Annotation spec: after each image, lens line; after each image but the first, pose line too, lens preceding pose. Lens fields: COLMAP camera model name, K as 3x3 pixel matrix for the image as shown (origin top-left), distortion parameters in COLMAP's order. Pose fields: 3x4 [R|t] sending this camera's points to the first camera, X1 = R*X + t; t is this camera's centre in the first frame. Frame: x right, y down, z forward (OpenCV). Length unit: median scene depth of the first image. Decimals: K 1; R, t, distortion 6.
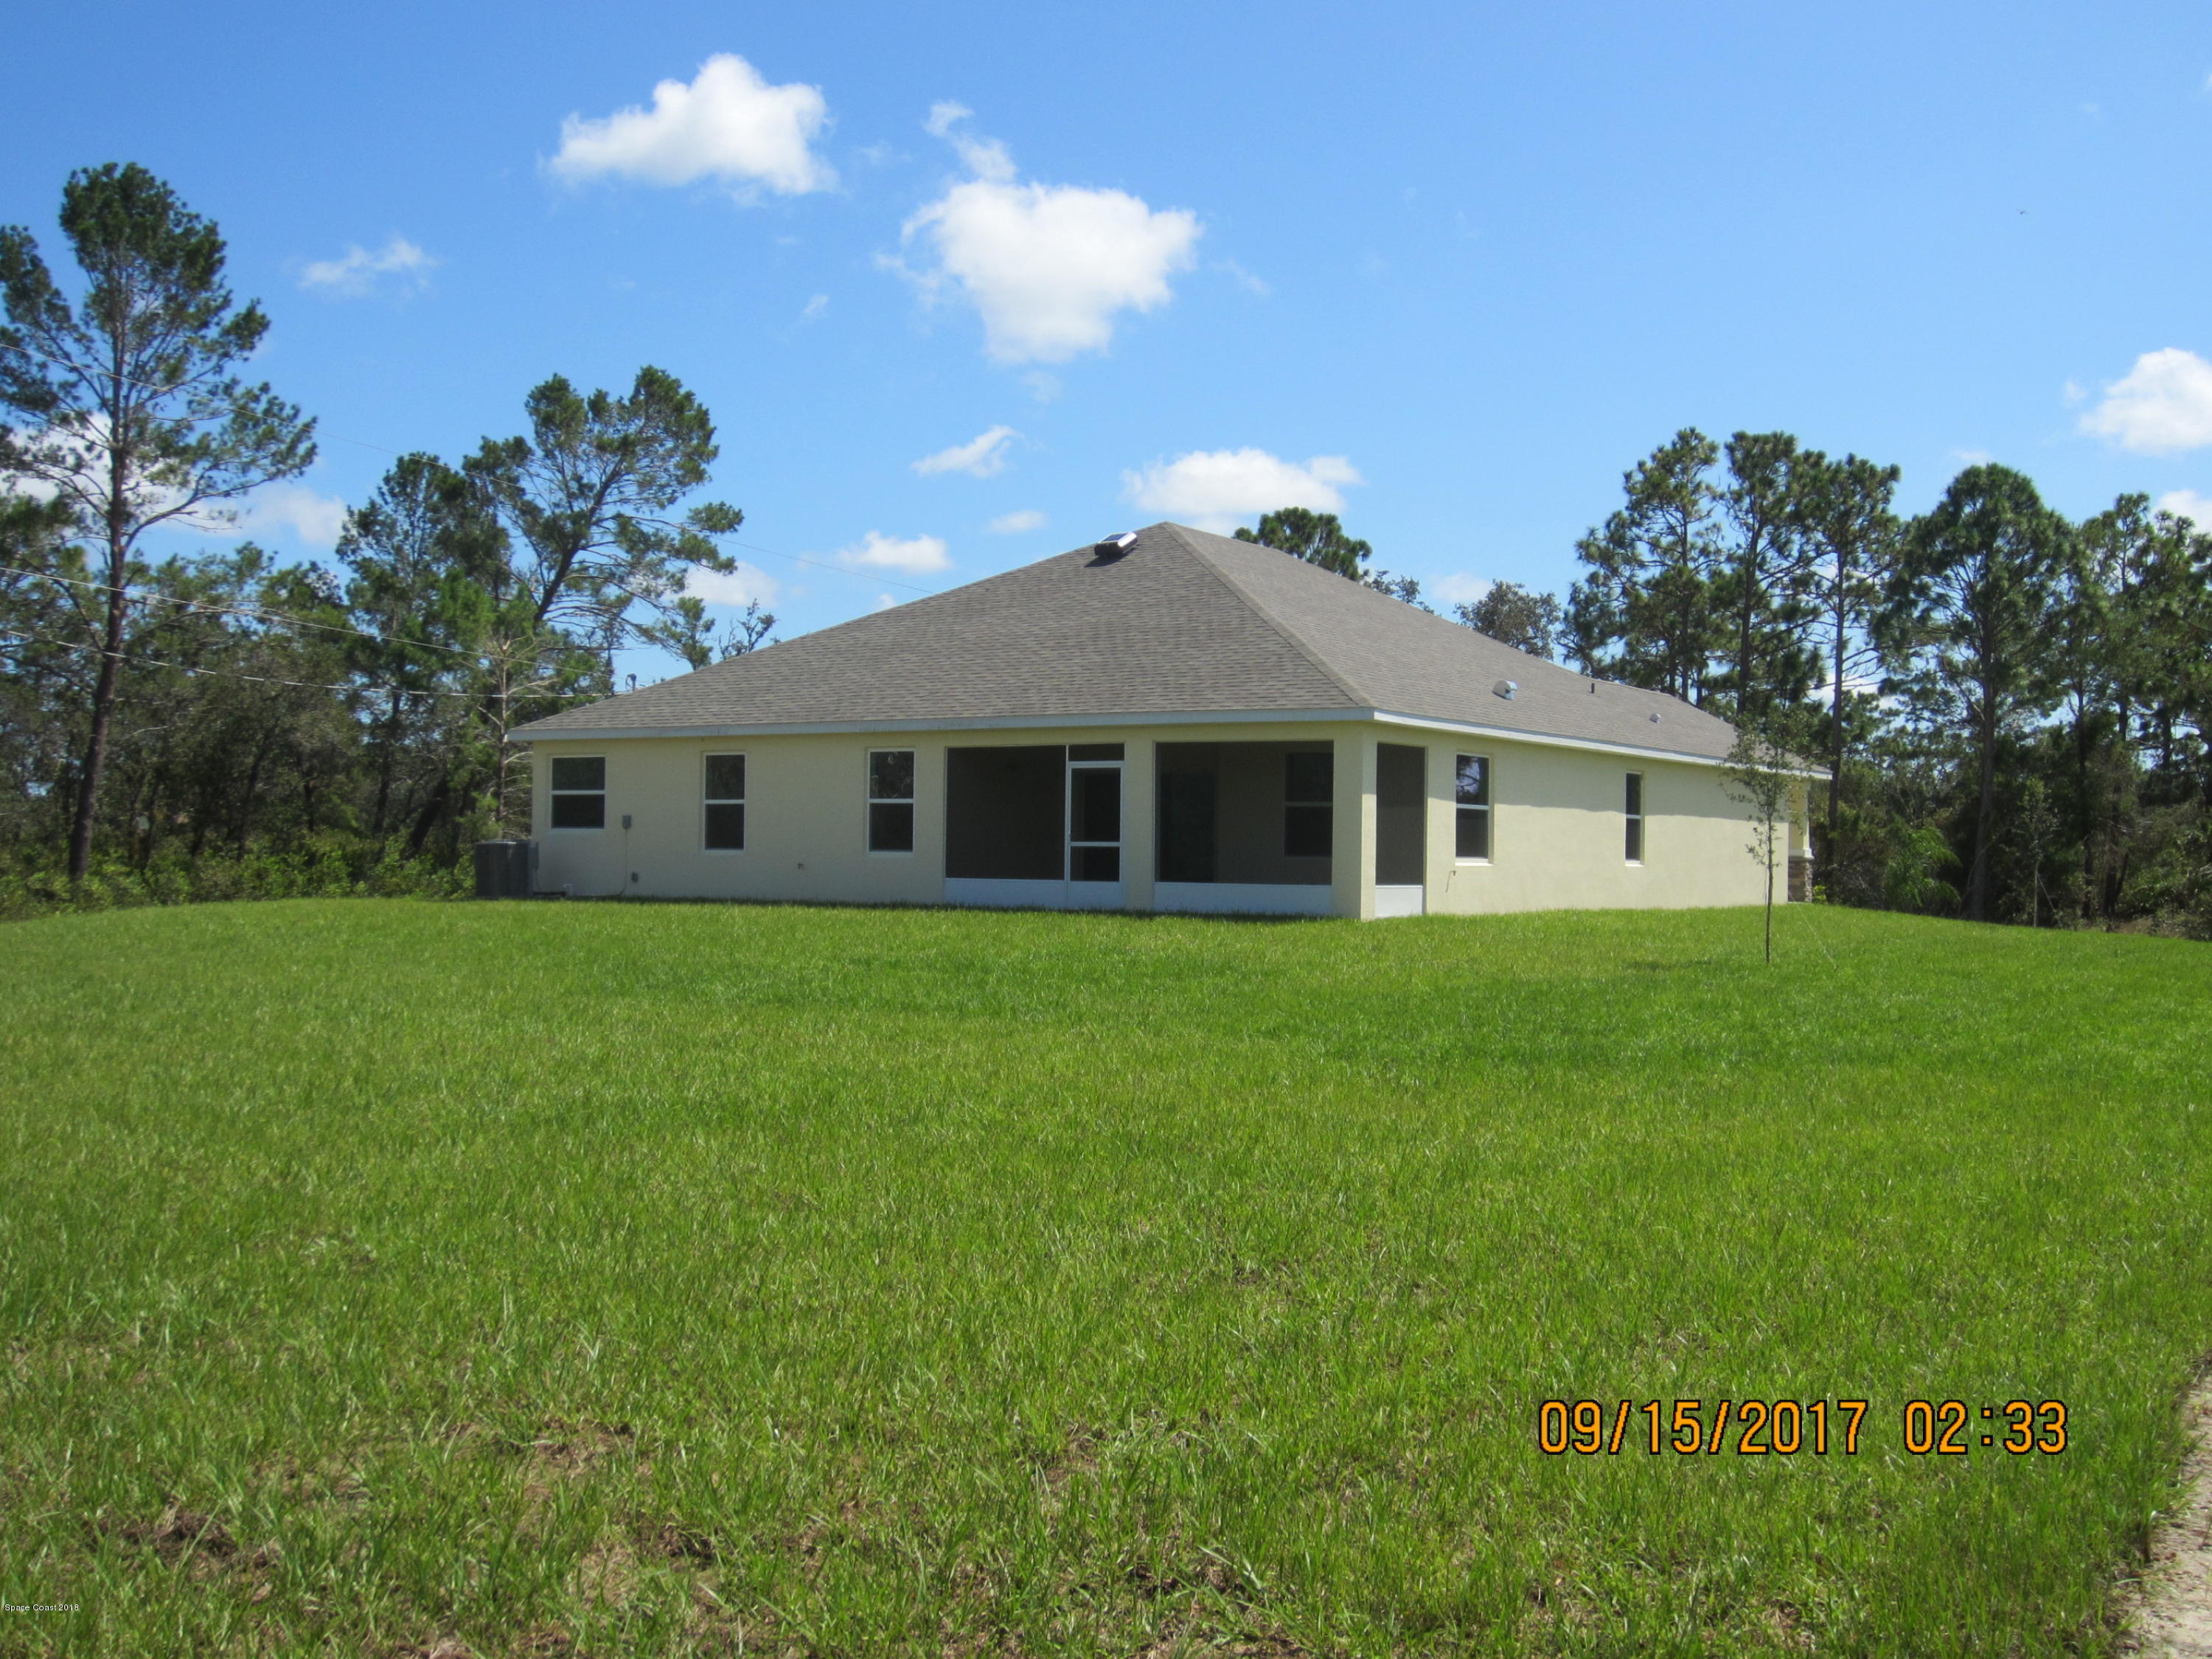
lens RADIAL K [[2256.9, 0, 1100.2], [0, 2256.9, 802.6], [0, 0, 1]] dist [-0.051740, 0.000000]
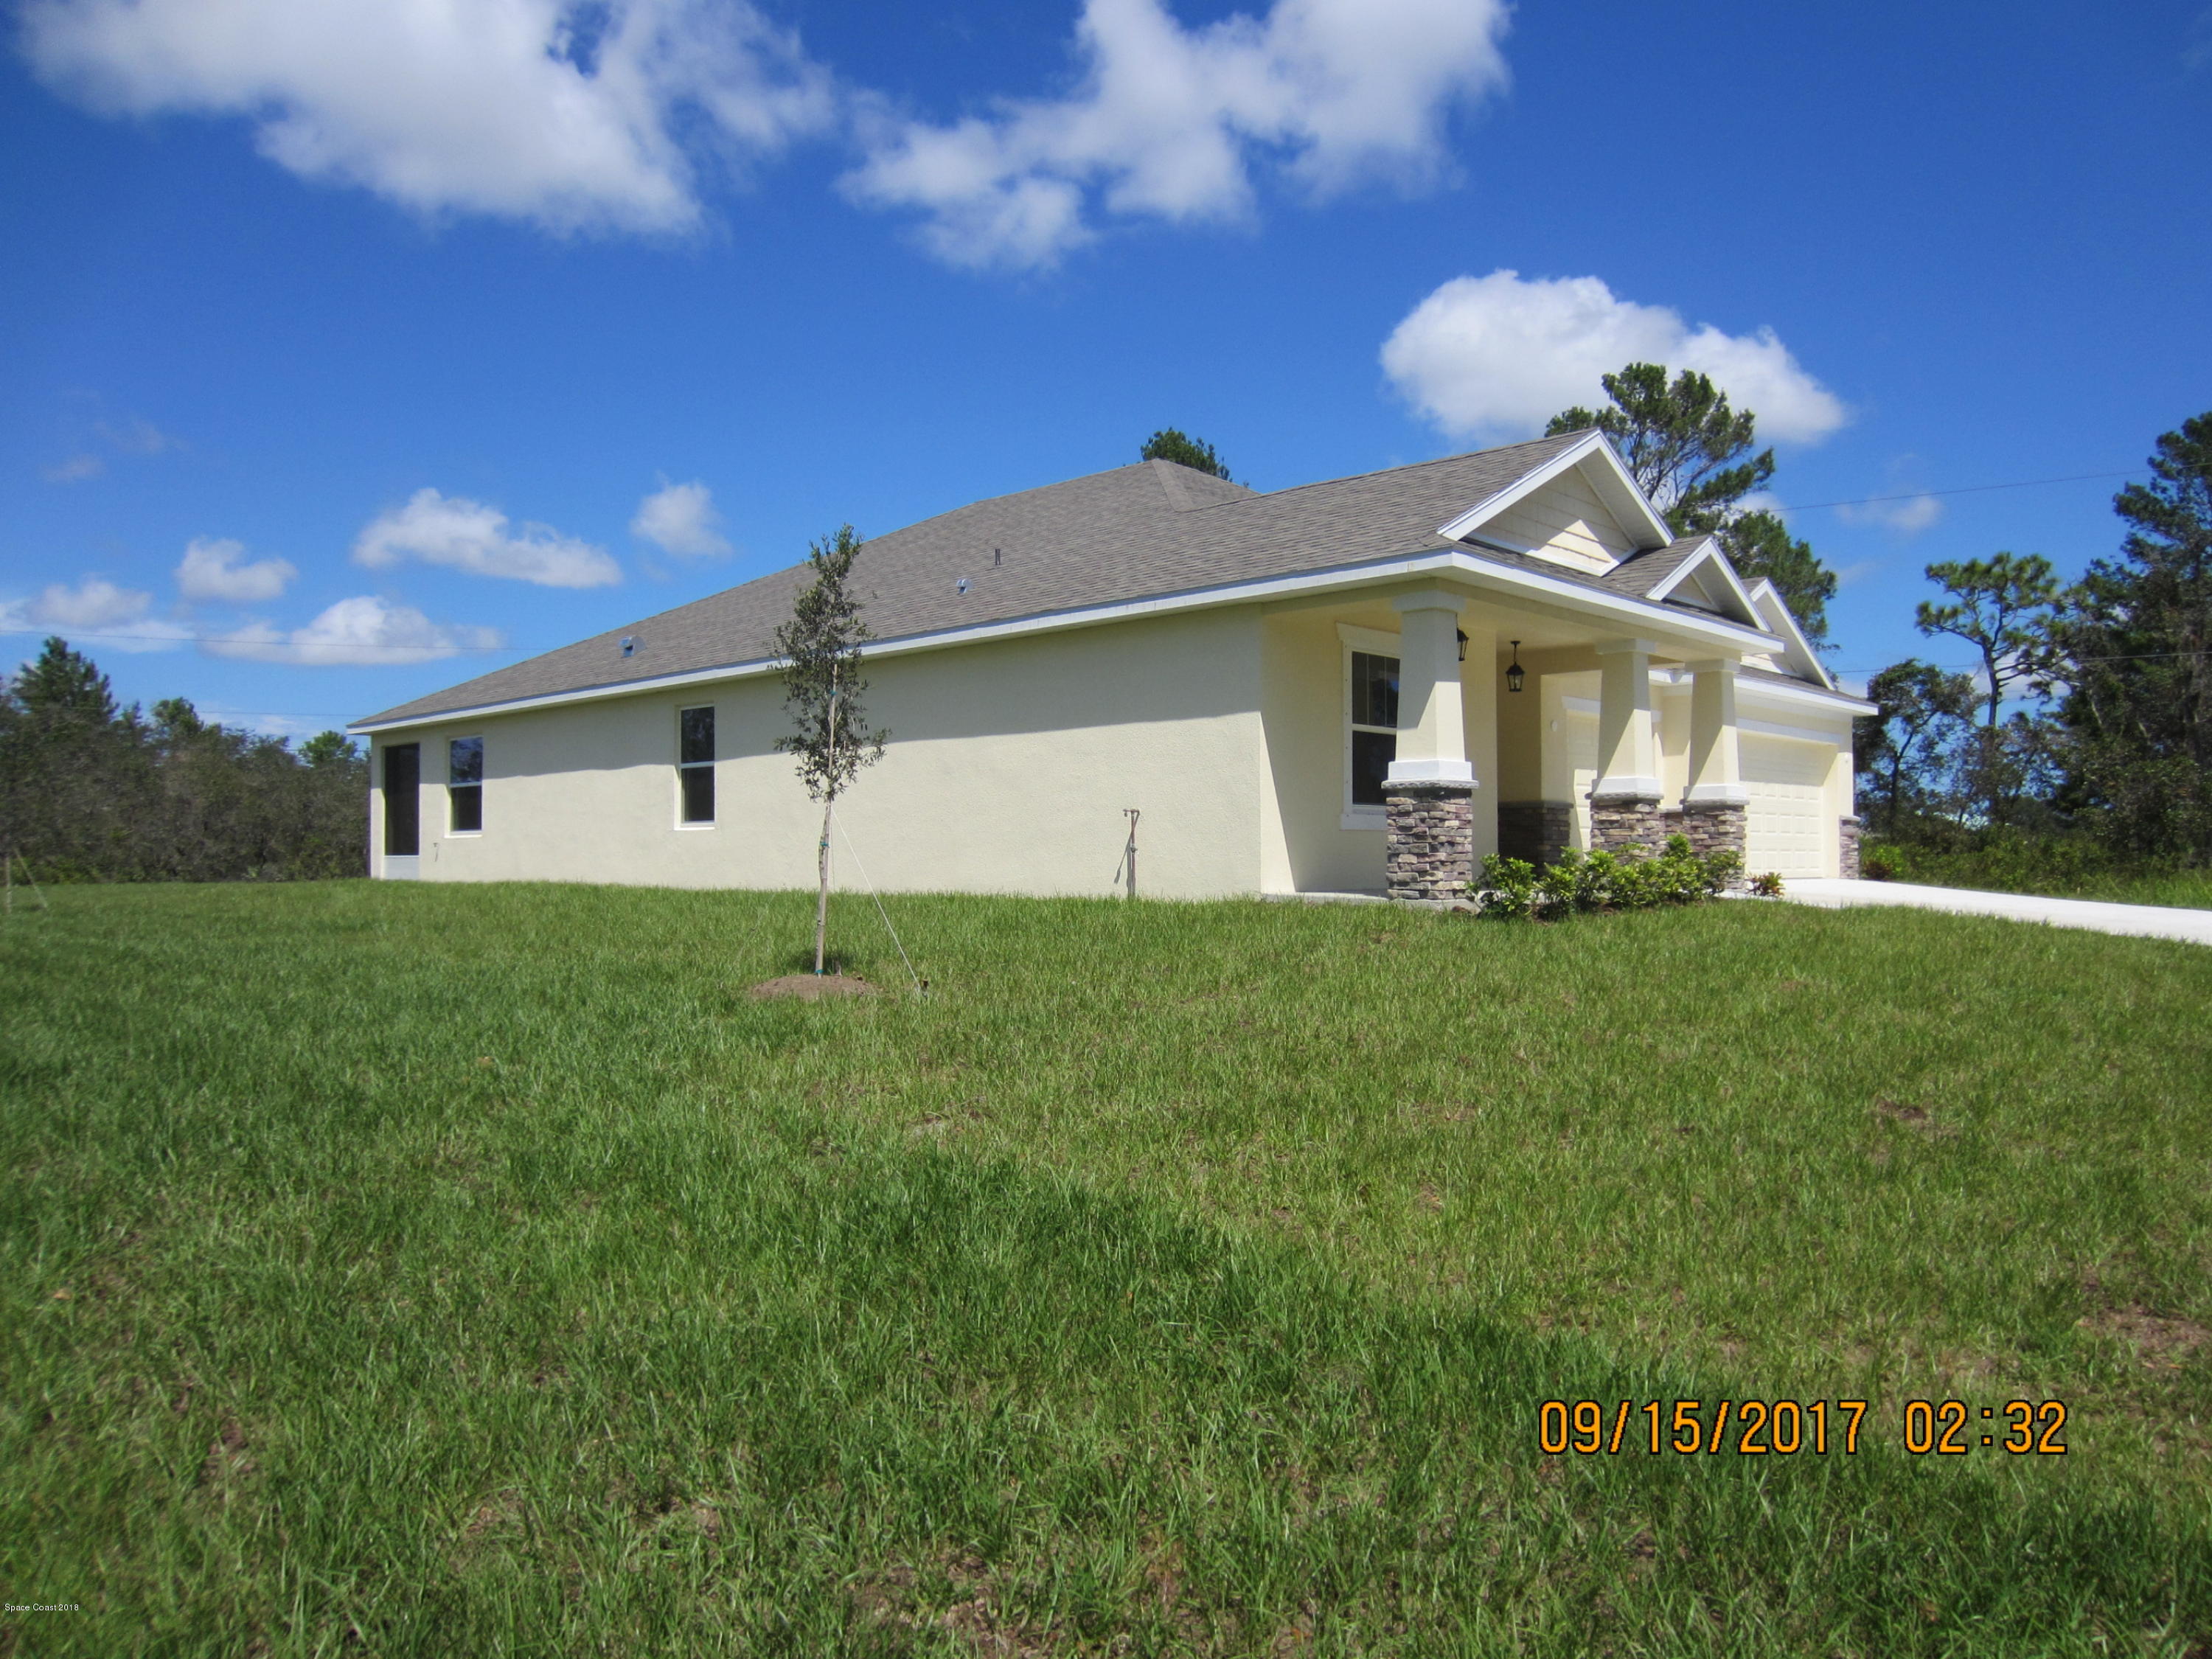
lens RADIAL K [[1573.5, 0, 1116.8], [0, 1573.5, 830.2], [0, 0, 1]] dist [-0.026860, 0.007169]
pose [[-0.190617, -0.014752, -0.981554, 0.750568], [0.034373, 0.999174, -0.021692, 0.045437], [0.981062, -0.037874, -0.189952, 1.273401]]
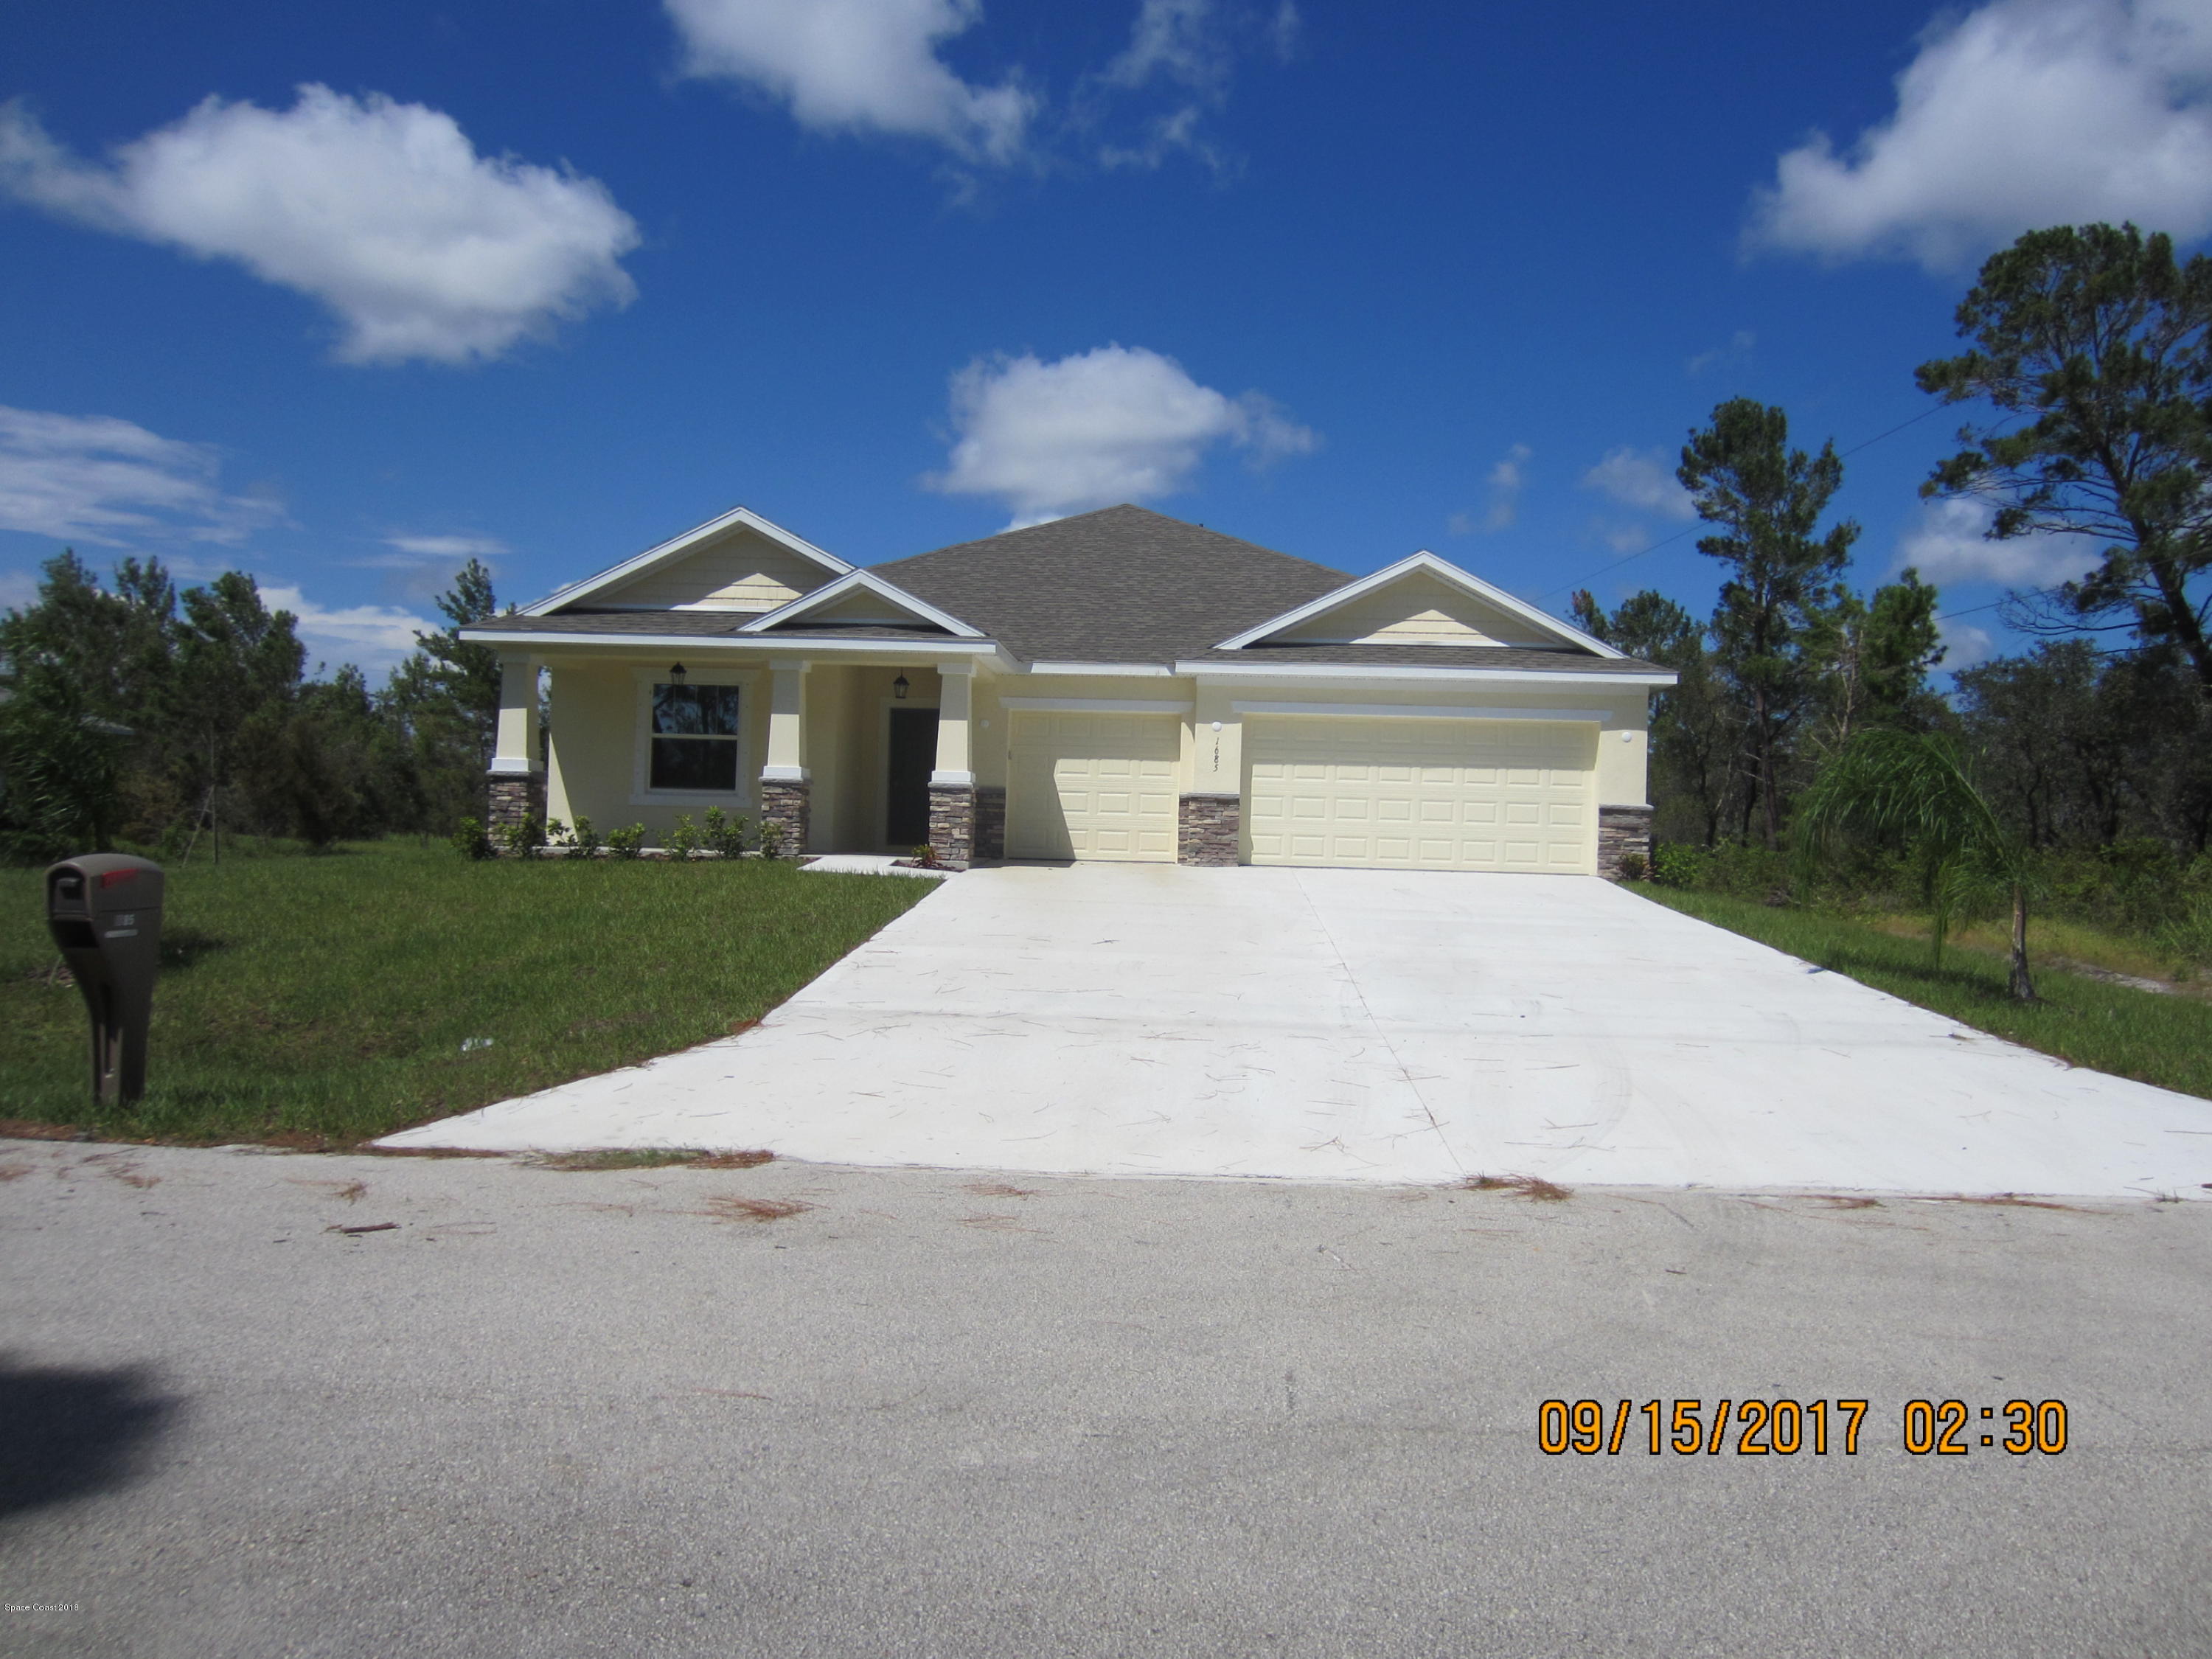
lens RADIAL K [[1542.8, 0, 1105.4], [0, 1542.8, 817.1], [0, 0, 1]] dist [-0.005991, 0.005335]
pose [[-0.872933, -0.031168, -0.486843, 0.477505], [-0.010882, 0.998953, -0.044443, 0.066804], [0.487719, -0.033498, -0.872358, 1.843353]]
